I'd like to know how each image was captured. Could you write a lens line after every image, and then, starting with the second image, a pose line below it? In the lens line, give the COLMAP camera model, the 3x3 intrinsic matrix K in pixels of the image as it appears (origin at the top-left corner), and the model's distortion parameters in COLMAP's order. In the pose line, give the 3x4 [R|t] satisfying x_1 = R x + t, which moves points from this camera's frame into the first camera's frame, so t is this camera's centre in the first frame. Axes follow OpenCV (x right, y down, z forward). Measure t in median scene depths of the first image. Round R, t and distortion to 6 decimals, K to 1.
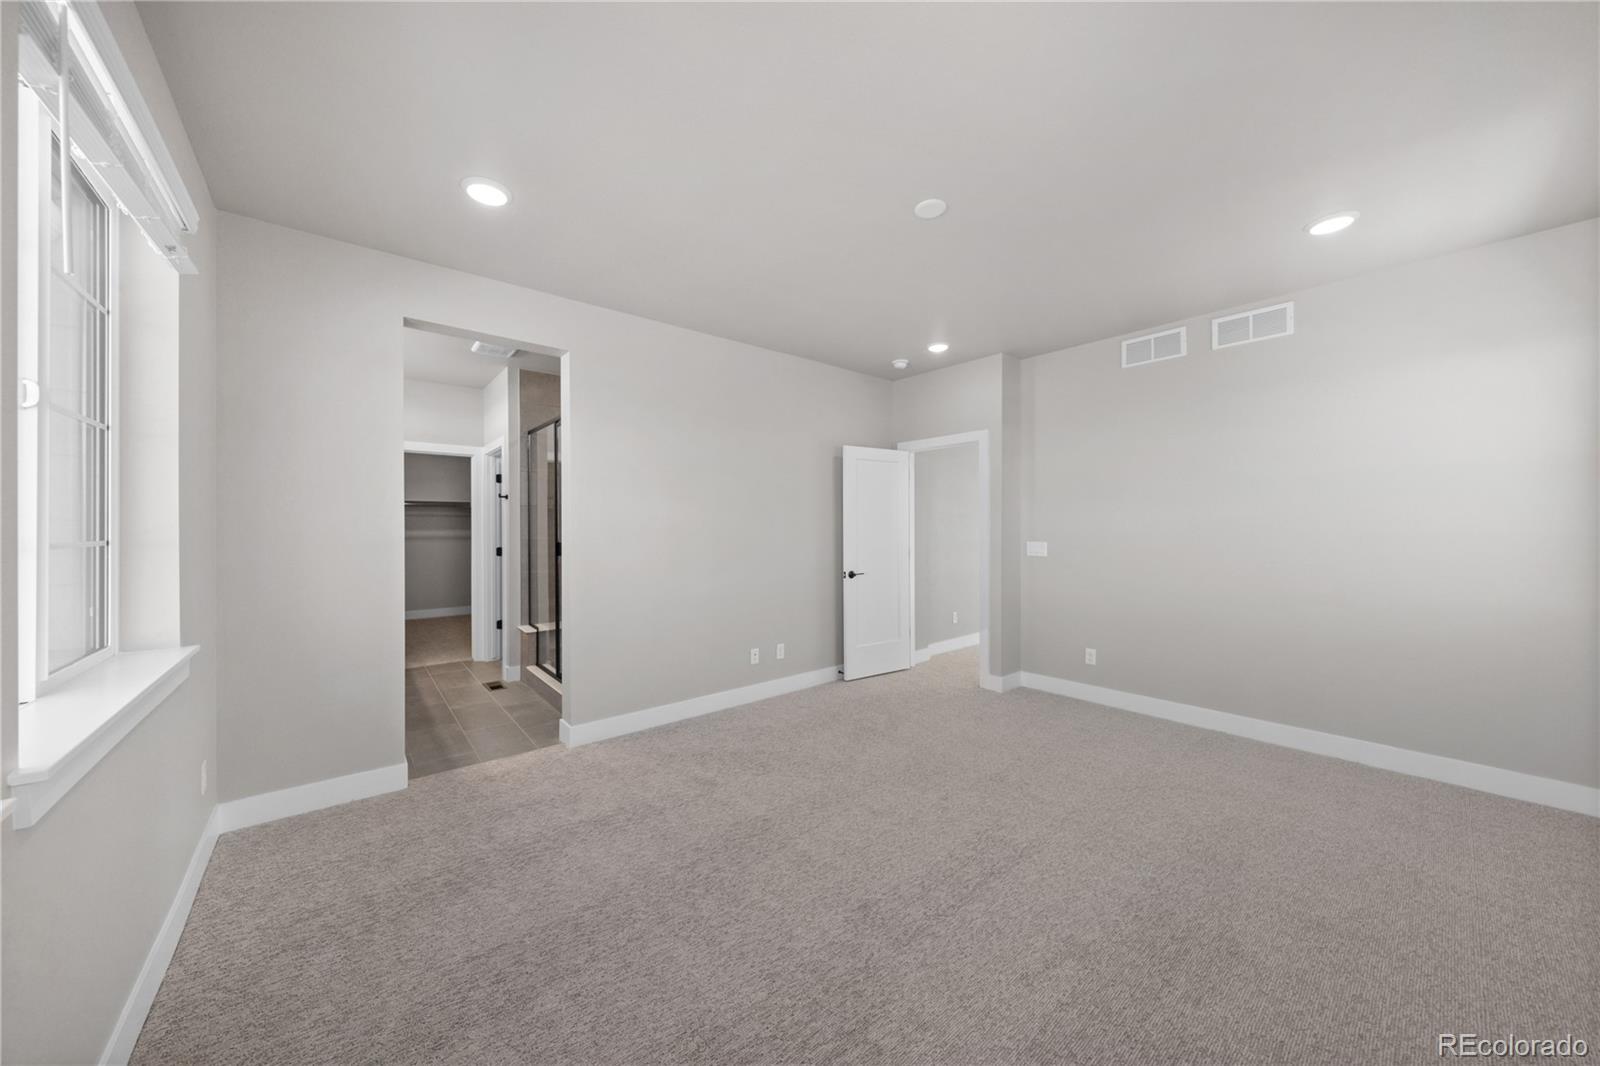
lens RADIAL K [[555.6, 0, 800.8], [0, 555.6, 533.1], [0, 0, 1]] dist [-0.004084, 0.000954]
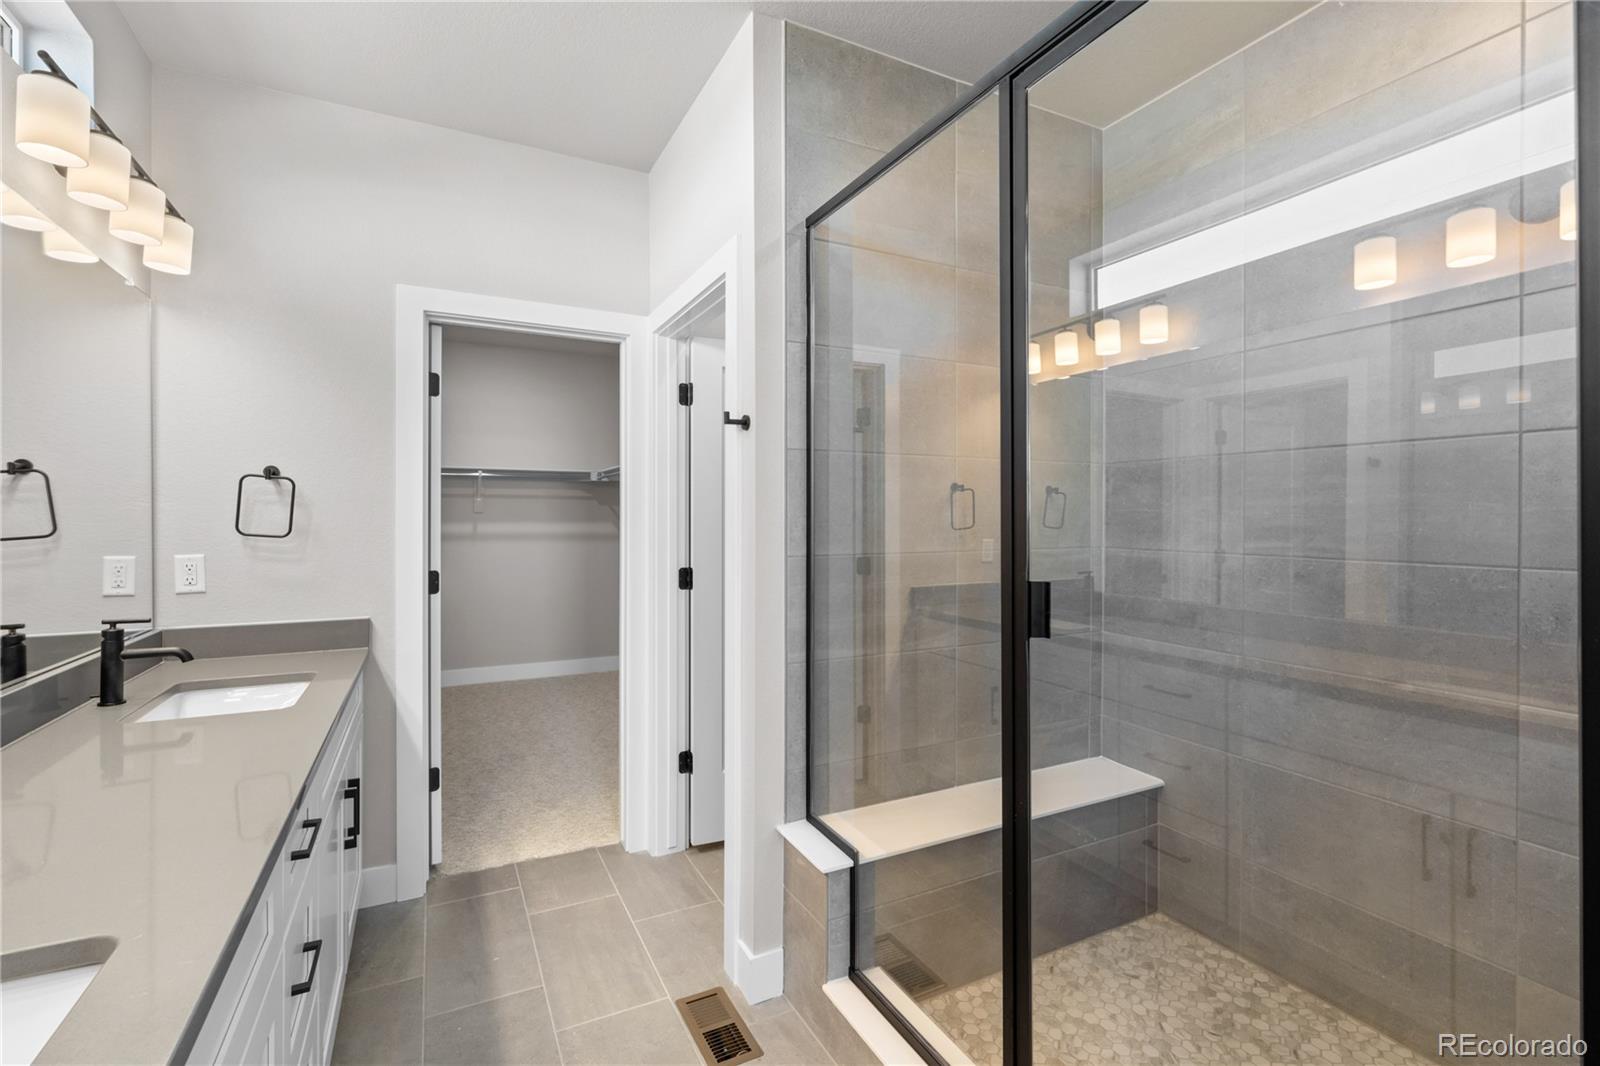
lens RADIAL K [[704.4, 0, 800.7], [0, 704.4, 527.8], [0, 0, 1]] dist [-0.003015, 0.000080]
pose [[0.977761, 0.005861, -0.209640, -0.407865], [-0.005248, 0.999980, 0.003481, -0.005449], [0.209656, -0.002304, 0.977772, 0.599652]]
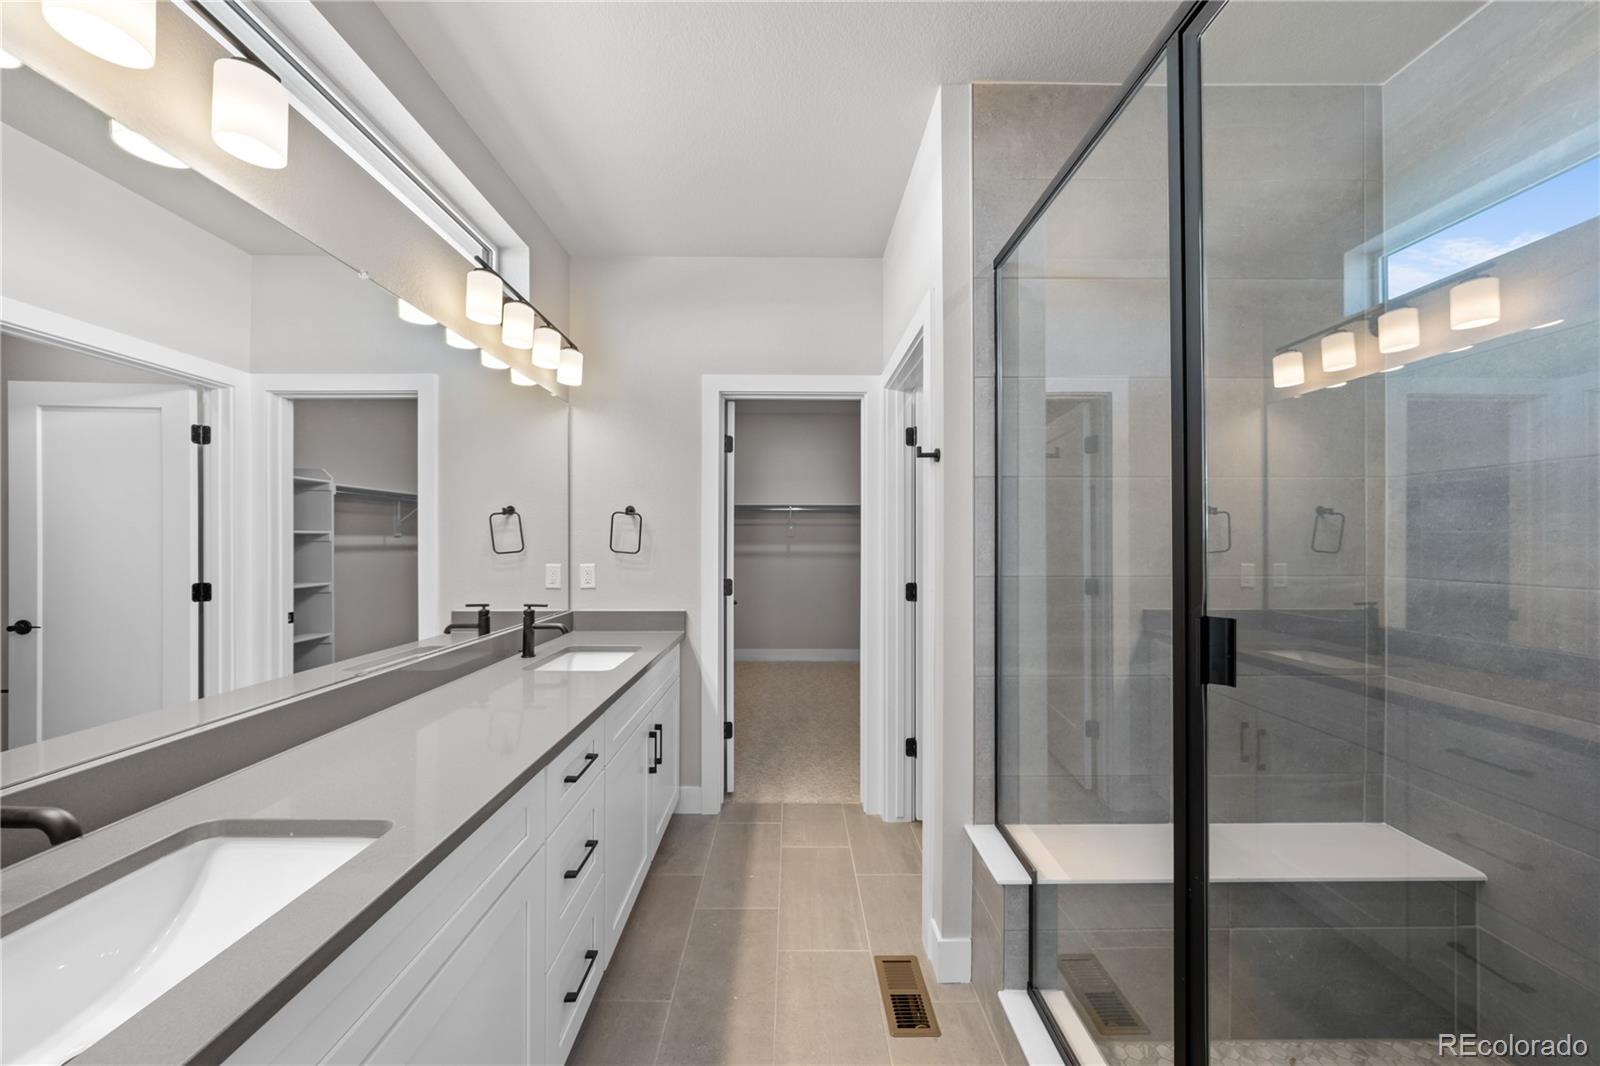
lens RADIAL K [[555.6, 0, 792.2], [0, 555.6, 542.9], [0, 0, 1]] dist [-0.004084, 0.000954]
pose [[0.785921, 0.006466, -0.618293, -0.376601], [-0.010794, 0.999936, -0.003263, -0.006119], [0.618233, 0.009238, 0.785941, 0.652479]]
